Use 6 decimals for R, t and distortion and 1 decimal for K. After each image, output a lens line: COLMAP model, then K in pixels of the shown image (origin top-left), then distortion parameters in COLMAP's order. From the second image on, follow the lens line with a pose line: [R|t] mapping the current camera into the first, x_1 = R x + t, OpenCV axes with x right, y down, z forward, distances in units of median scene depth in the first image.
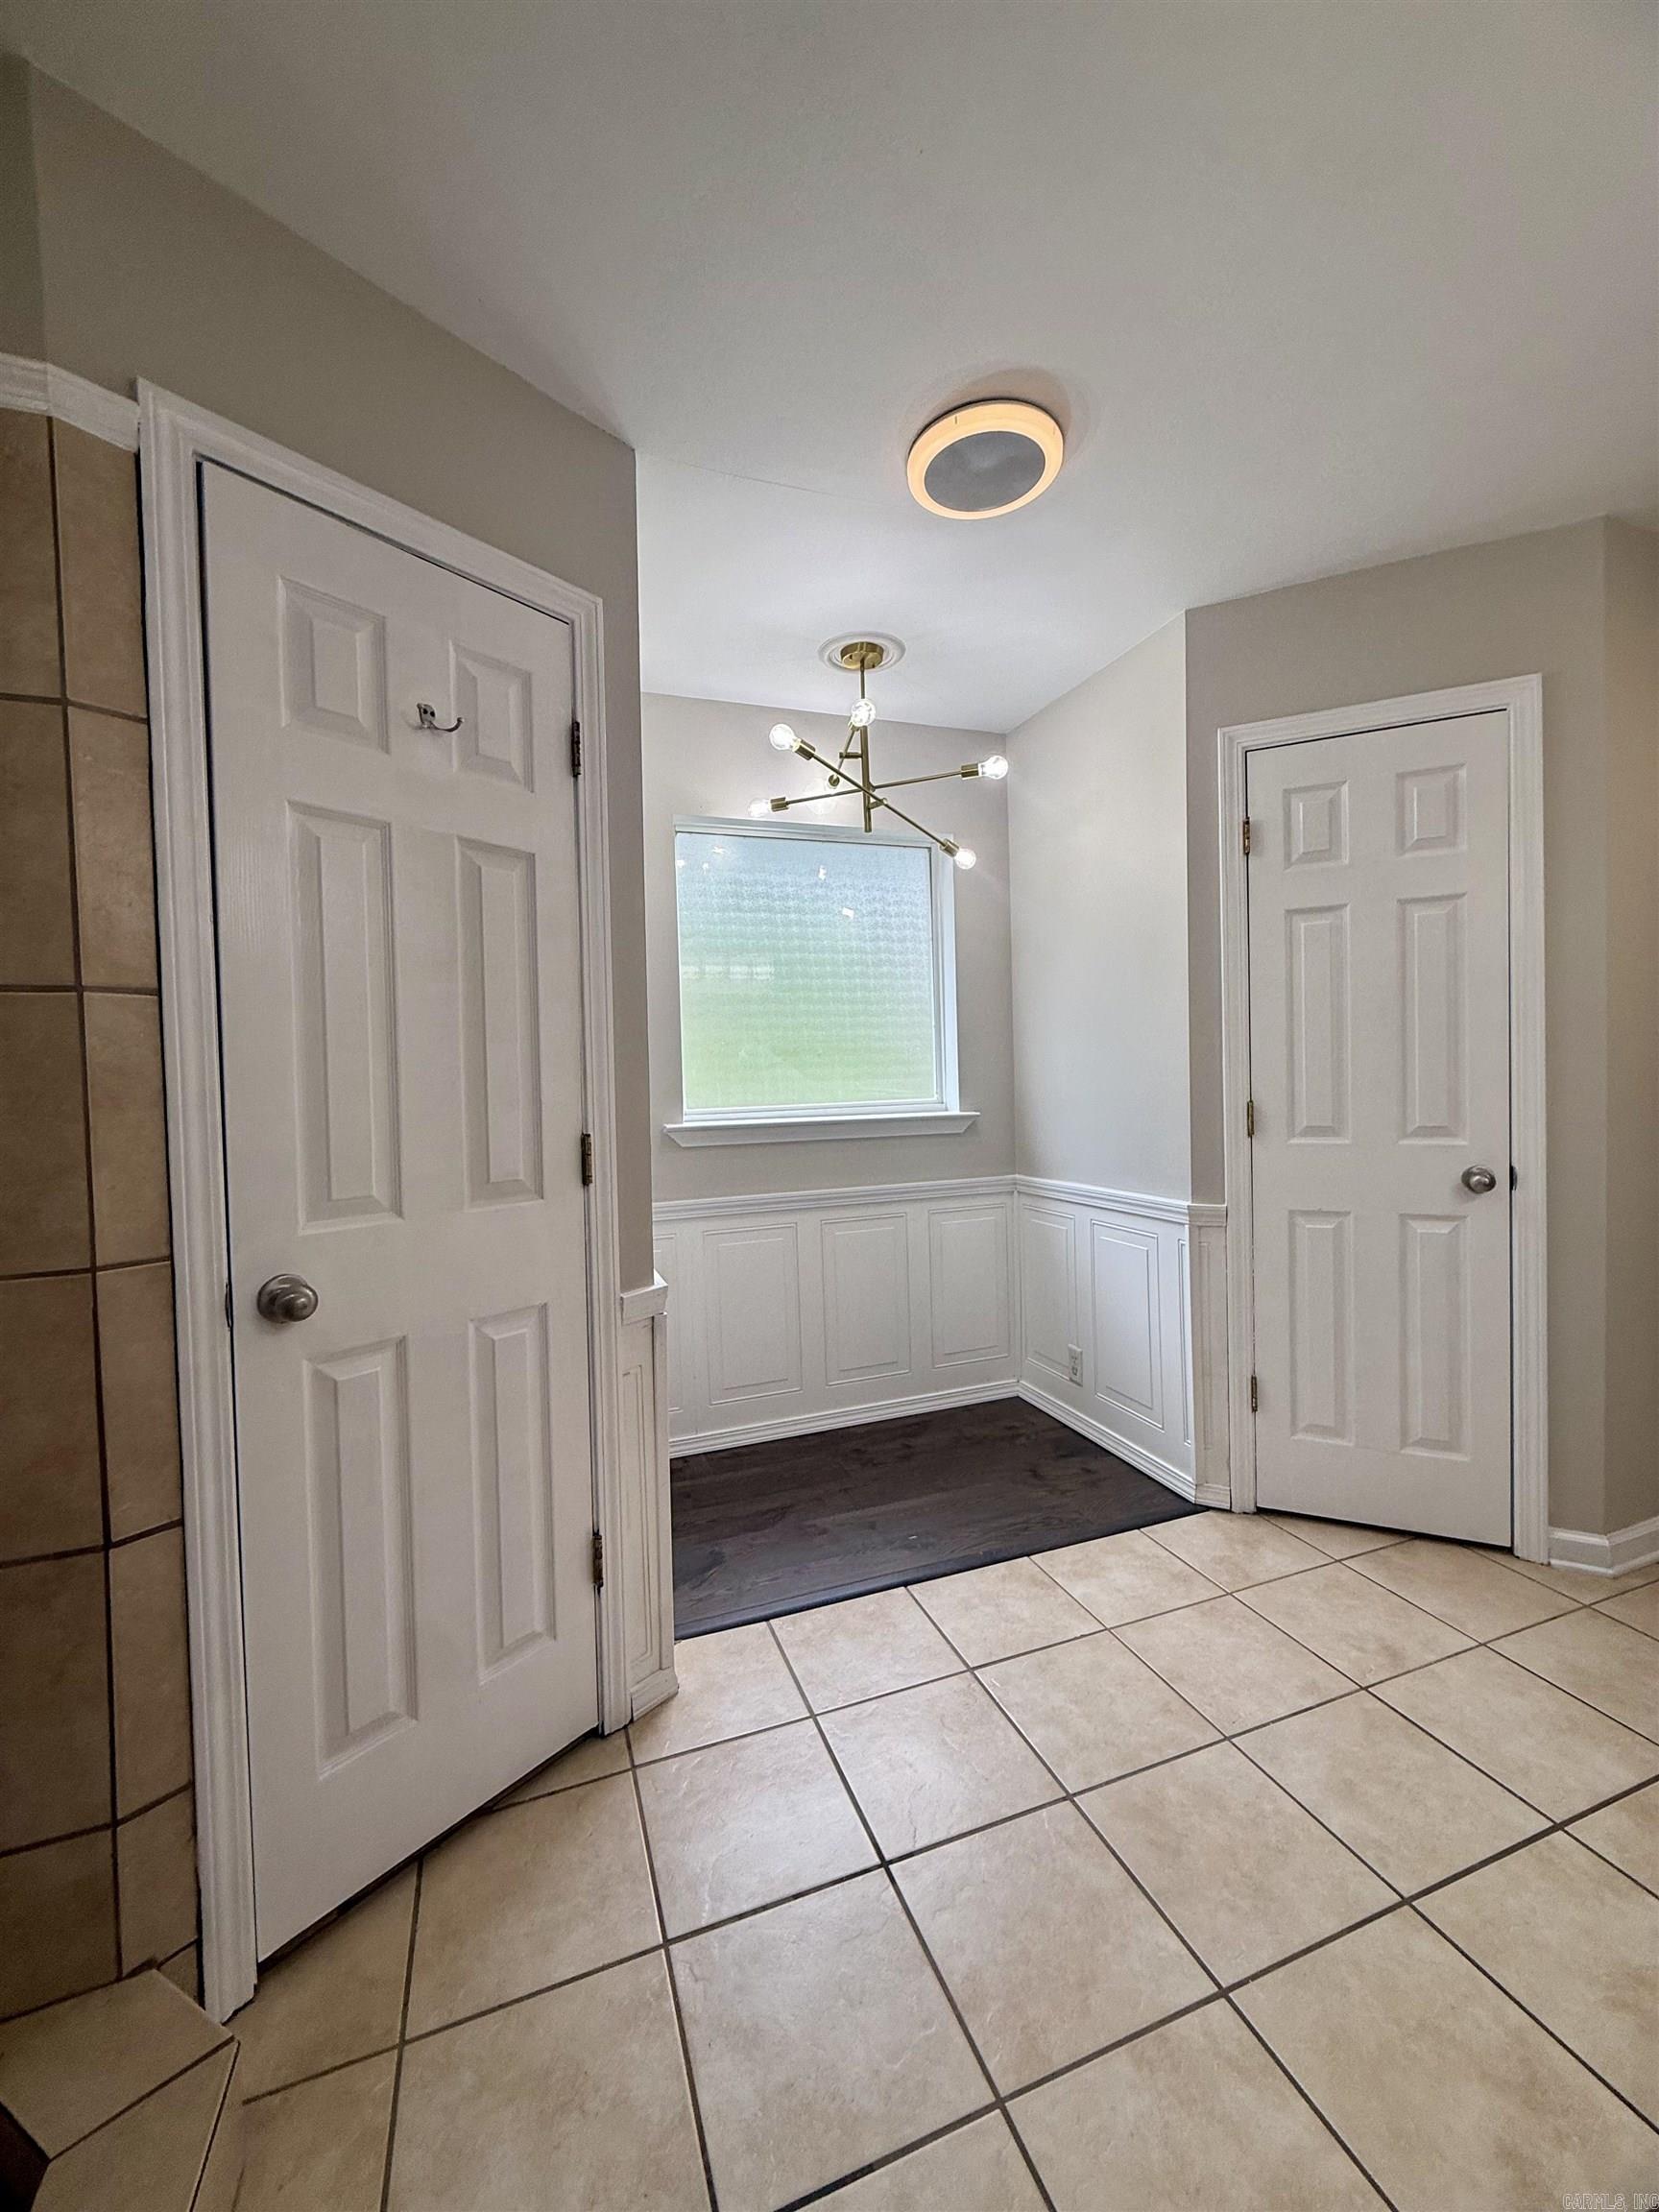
lens RADIAL K [[881.1, 0, 829.0], [0, 881.1, 1098.8], [0, 0, 1]] dist [0.000242, -0.000038]
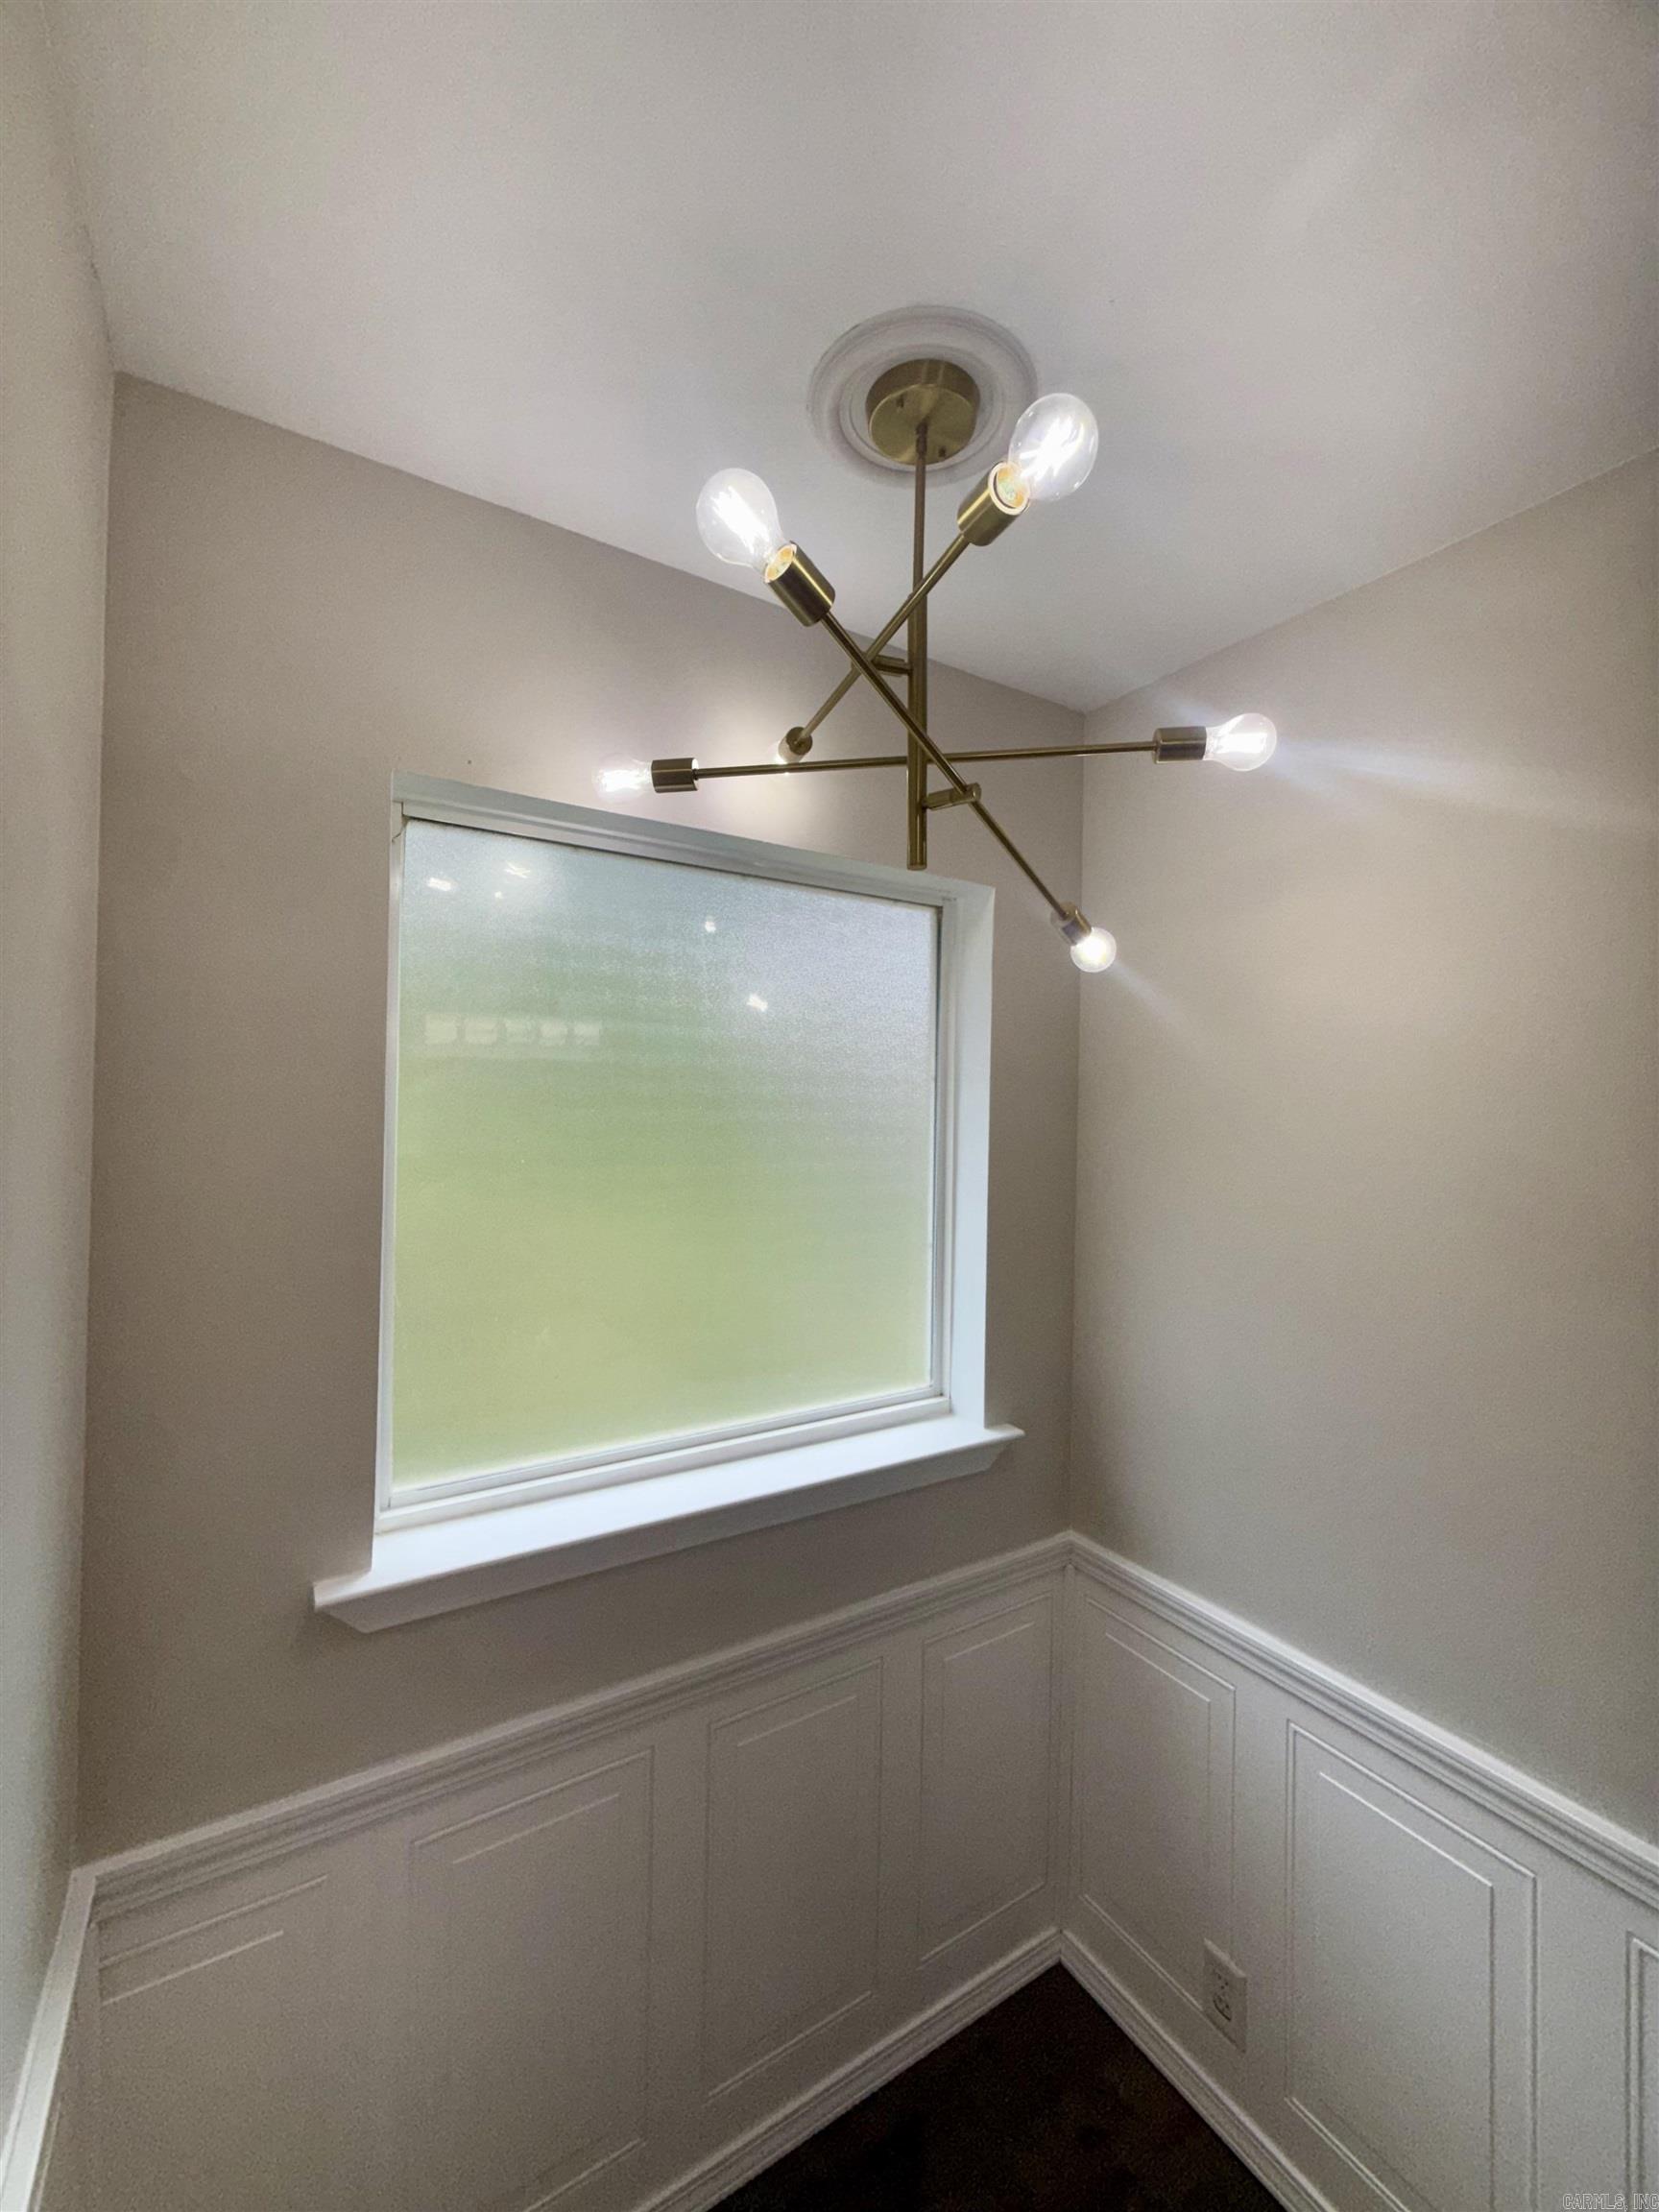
lens RADIAL K [[881.1, 0, 832.0], [0, 881.1, 1099.4], [0, 0, 1]] dist [-0.001266, 0.000019]
pose [[0.977059, 0.049303, 0.207182, -0.058883], [-0.042835, 0.998448, -0.035594, -0.170095], [-0.208616, 0.025903, 0.977655, 0.575886]]
